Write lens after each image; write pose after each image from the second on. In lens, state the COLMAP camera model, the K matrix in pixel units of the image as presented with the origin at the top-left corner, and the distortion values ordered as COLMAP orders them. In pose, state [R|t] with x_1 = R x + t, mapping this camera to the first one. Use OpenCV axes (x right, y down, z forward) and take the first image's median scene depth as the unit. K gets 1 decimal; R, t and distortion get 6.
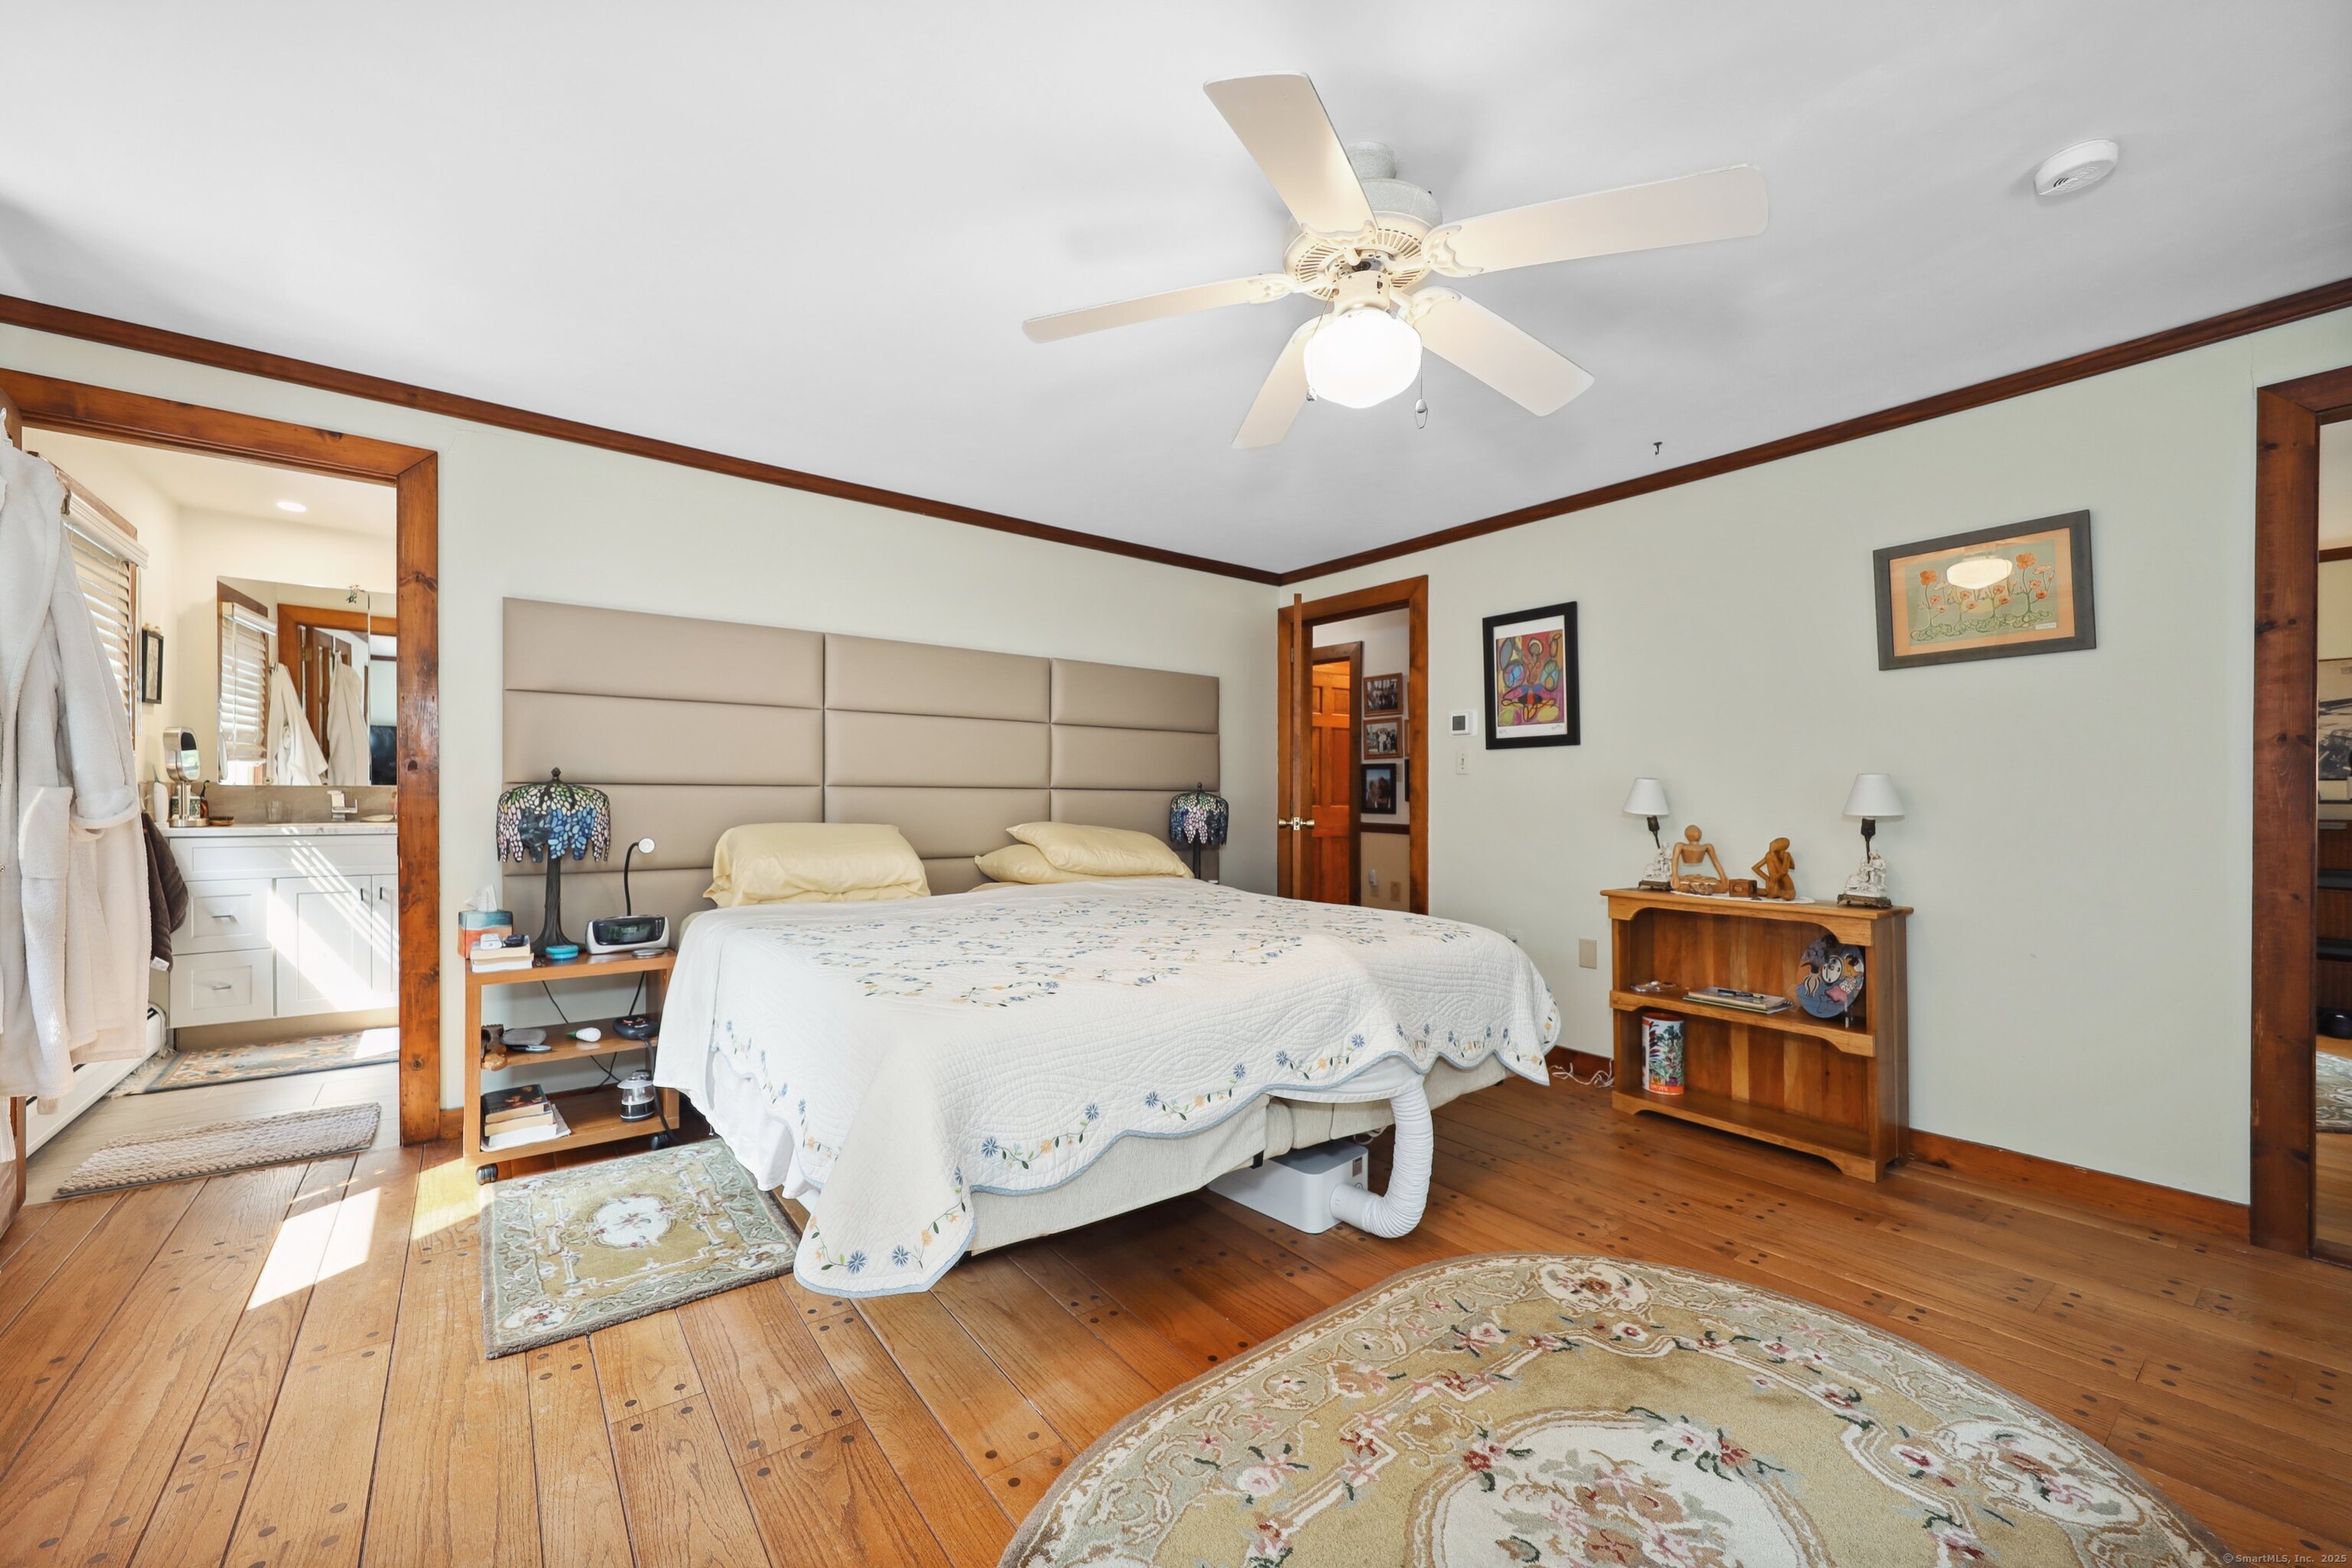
lens RADIAL K [[904.3, 0, 1176.0], [0, 904.3, 784.0], [0, 0, 1]] dist [0.013631, 0.000038]
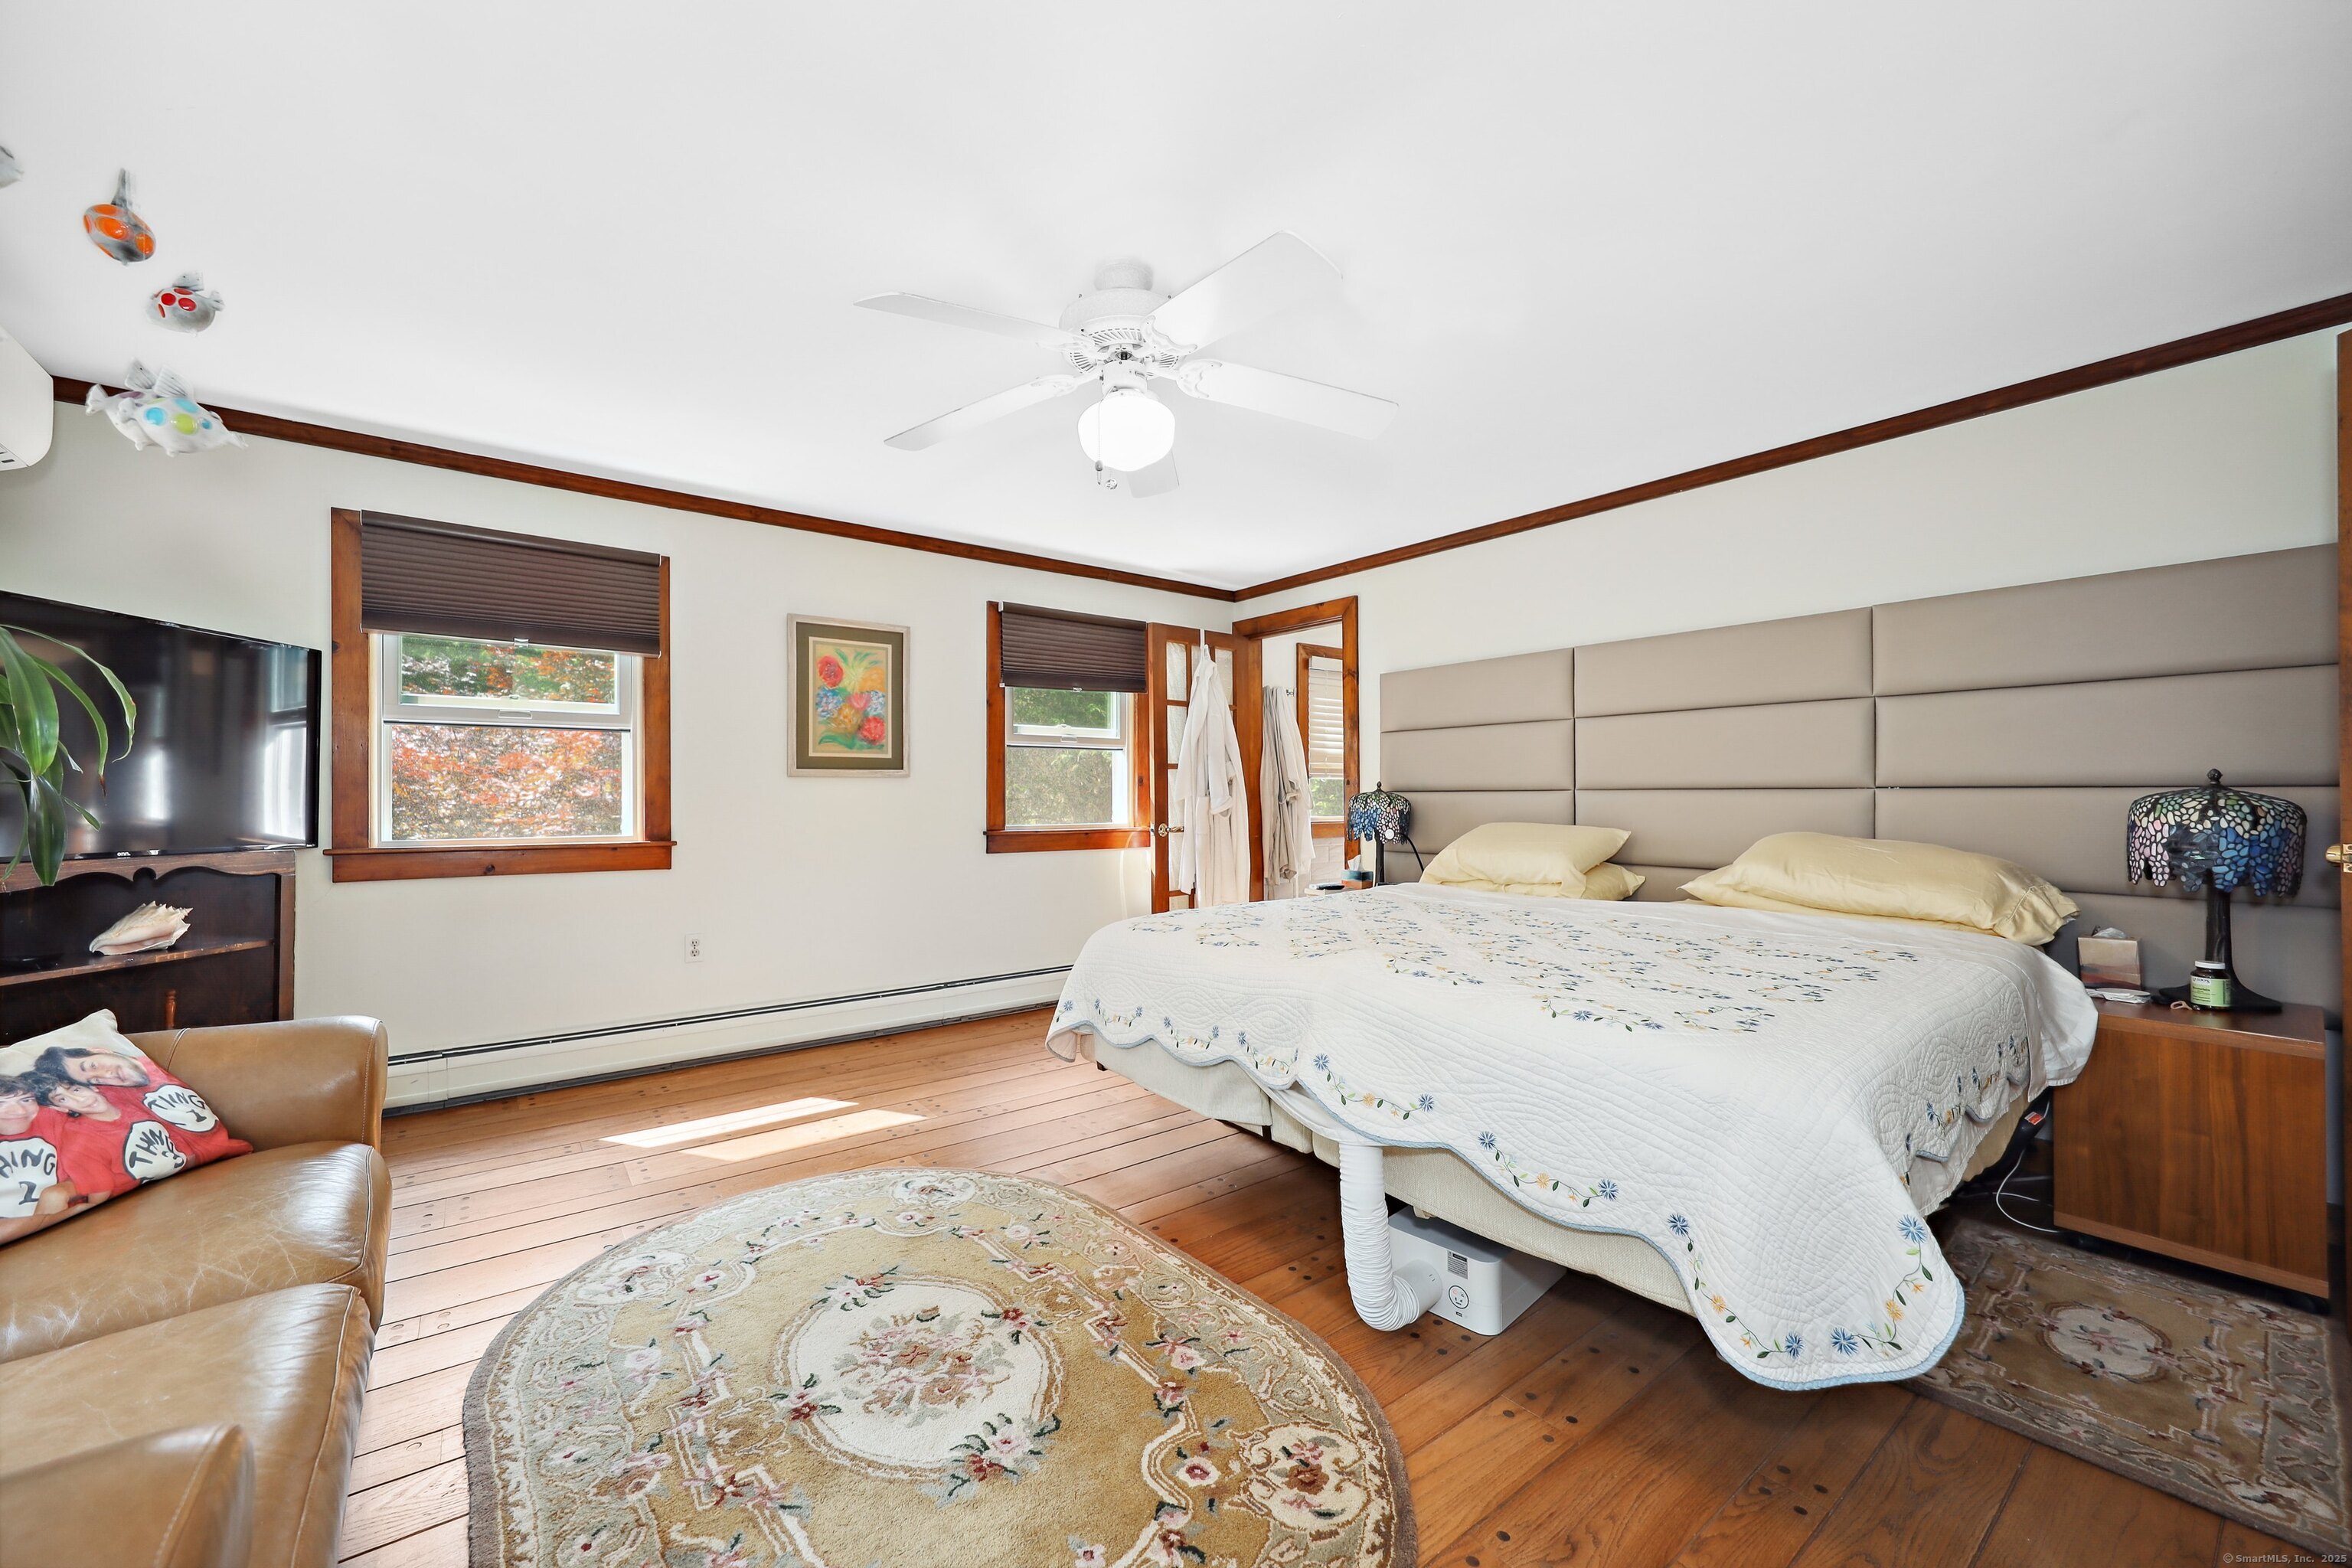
lens RADIAL K [[927.7, 0, 1175.3], [0, 927.7, 804.2], [0, 0, 1]] dist [0.055262, 0.000016]
pose [[0.003003, -0.001575, -0.999994, 1.169095], [0.011640, 0.999931, -0.001540, 0.023505], [0.999928, -0.011636, 0.003021, 0.871798]]
